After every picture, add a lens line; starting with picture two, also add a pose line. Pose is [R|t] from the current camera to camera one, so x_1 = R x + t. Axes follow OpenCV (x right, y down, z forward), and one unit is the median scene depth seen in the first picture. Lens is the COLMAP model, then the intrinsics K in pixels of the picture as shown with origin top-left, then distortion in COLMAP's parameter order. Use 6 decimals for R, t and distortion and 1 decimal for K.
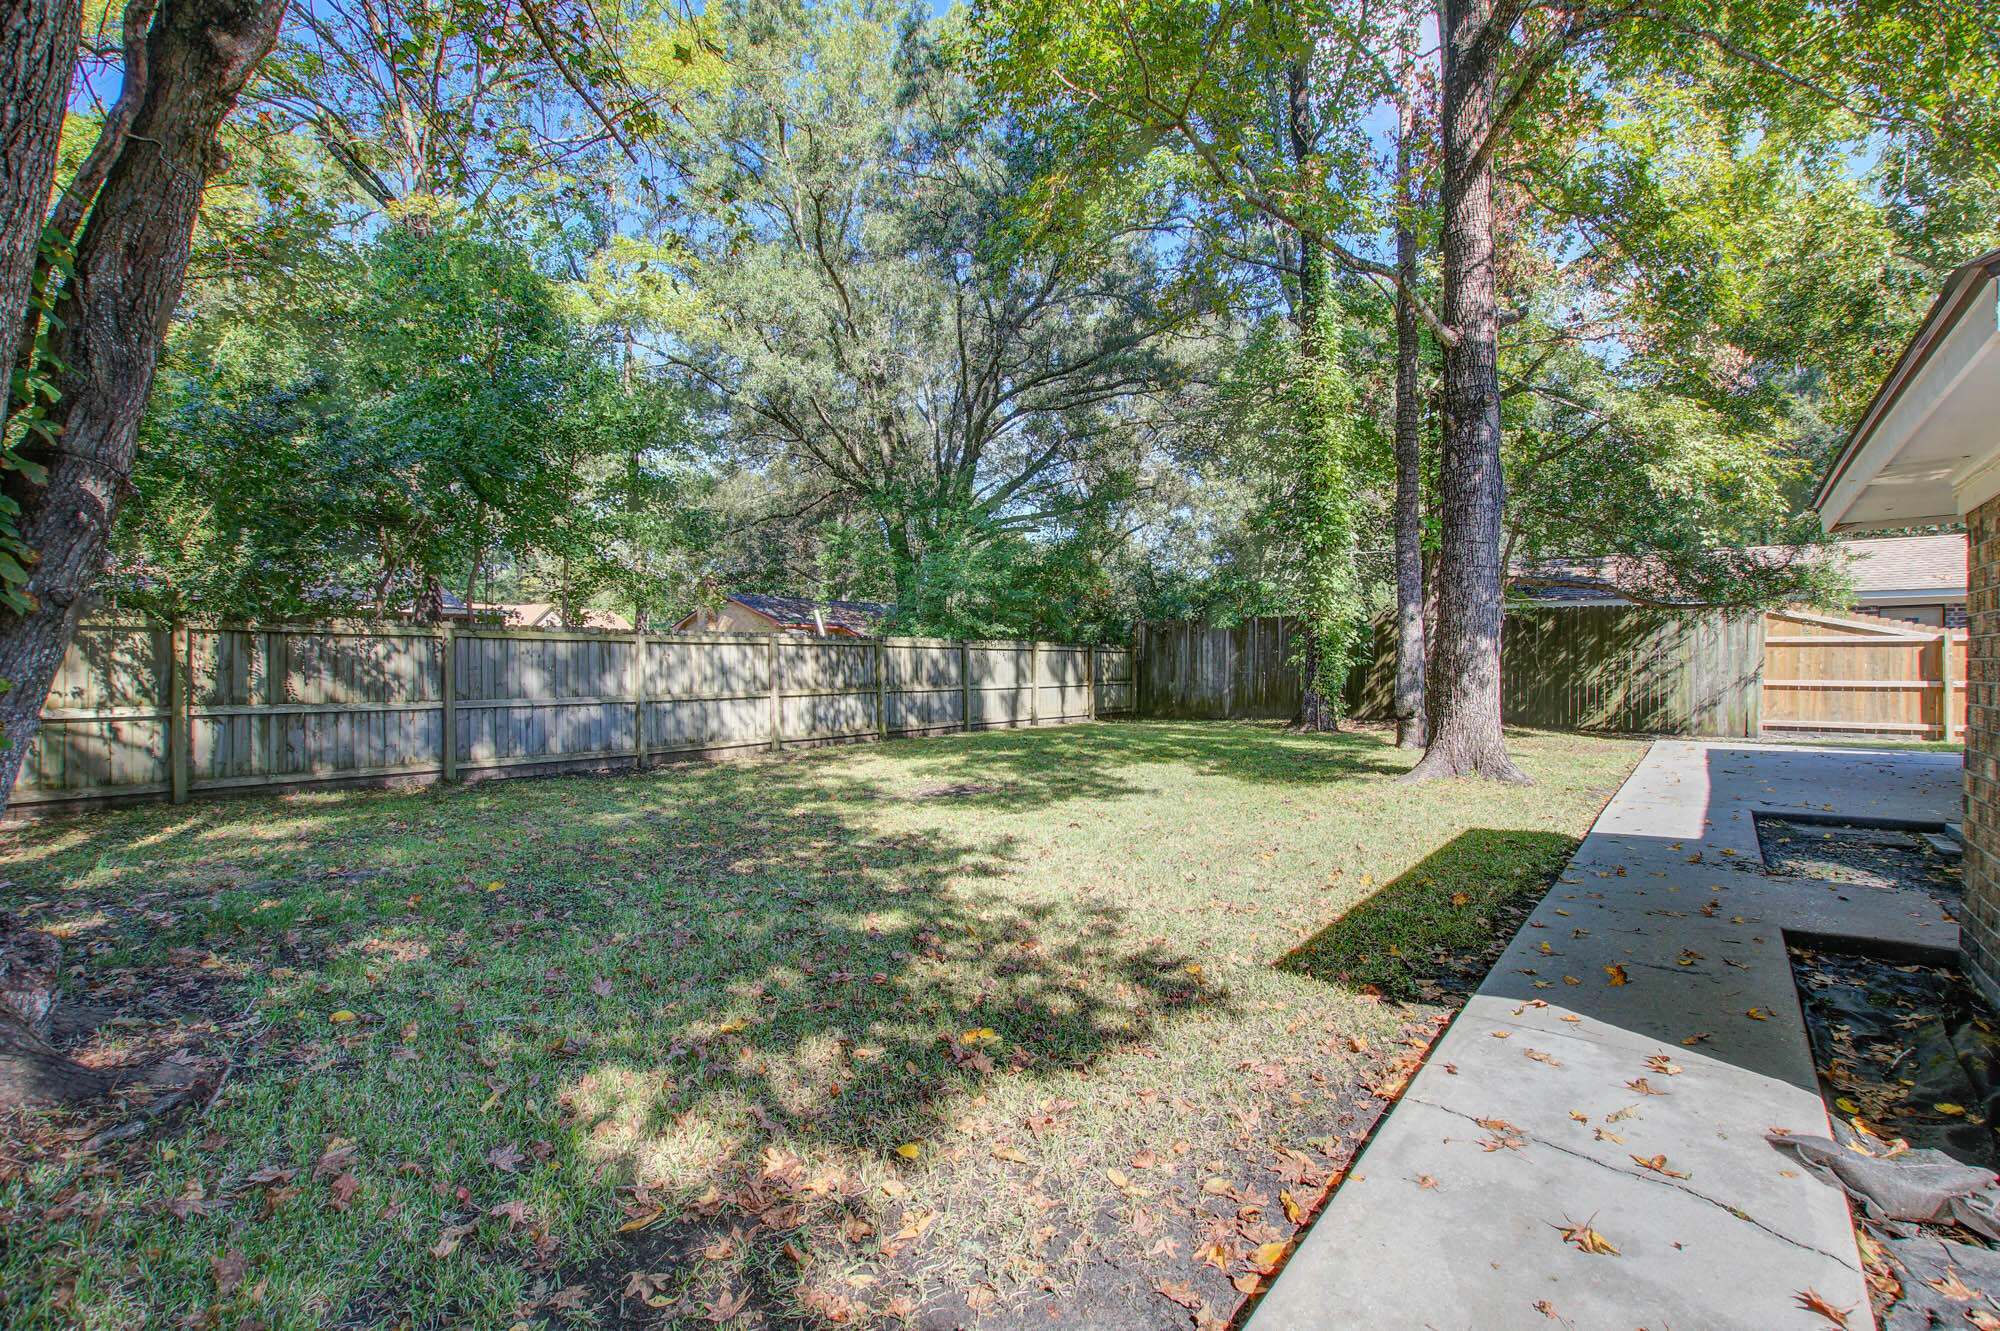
lens RADIAL K [[878.3, 0, 999.9], [0, 878.3, 663.9], [0, 0, 1]] dist [-0.018828, 0.000032]
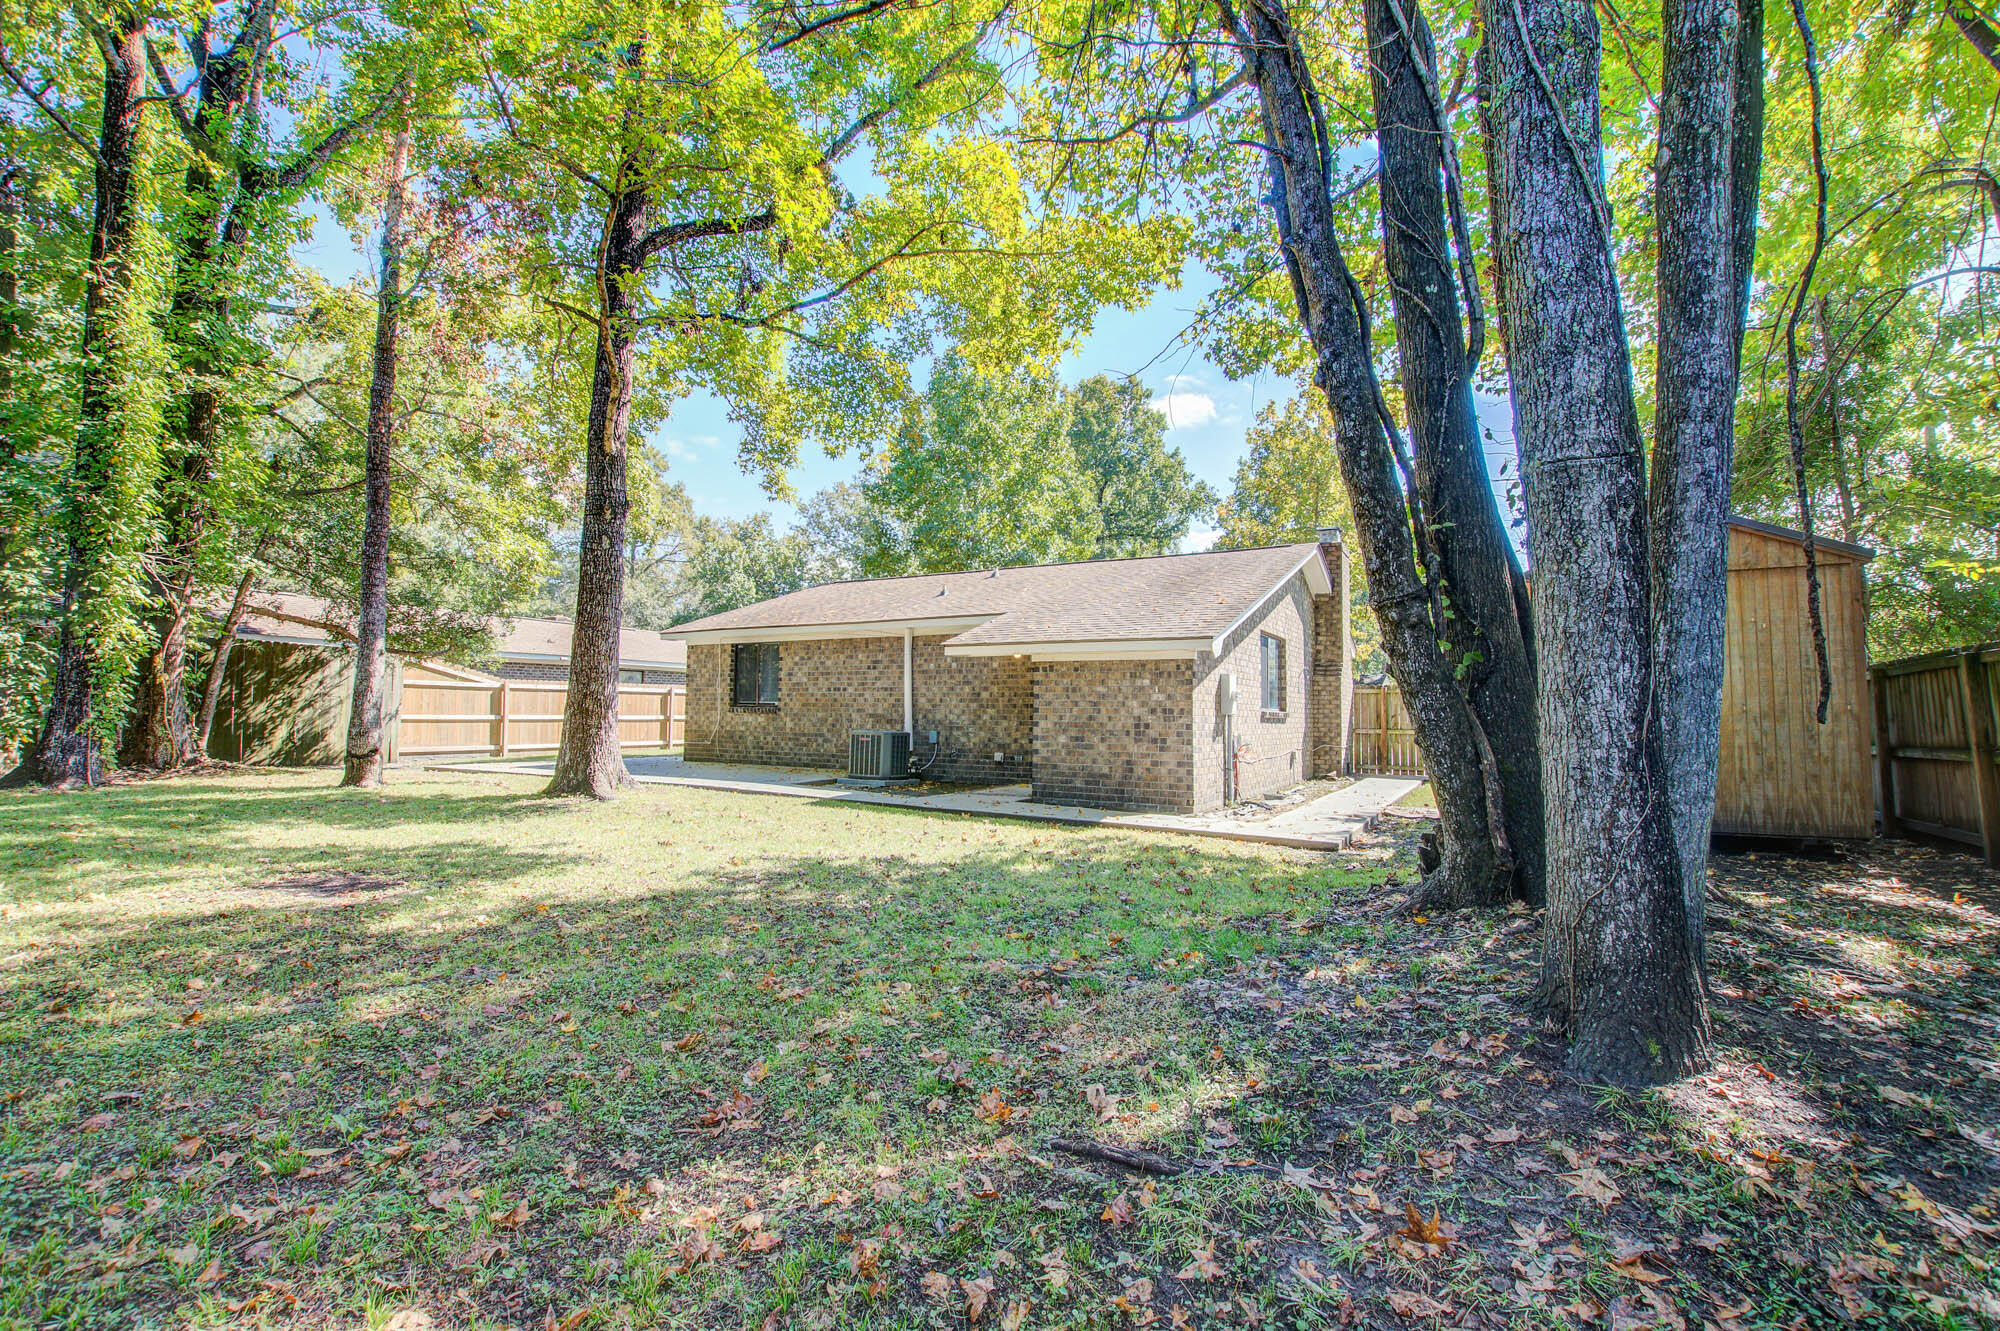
lens RADIAL K [[878.3, 0, 999.7], [0, 878.3, 669.4], [0, 0, 1]] dist [-0.018828, 0.000032]
pose [[-0.133194, 0.043635, 0.990129, -0.420171], [-0.012147, 0.998883, -0.045655, 0.000055], [-0.991016, -0.018109, -0.132515, 0.310204]]
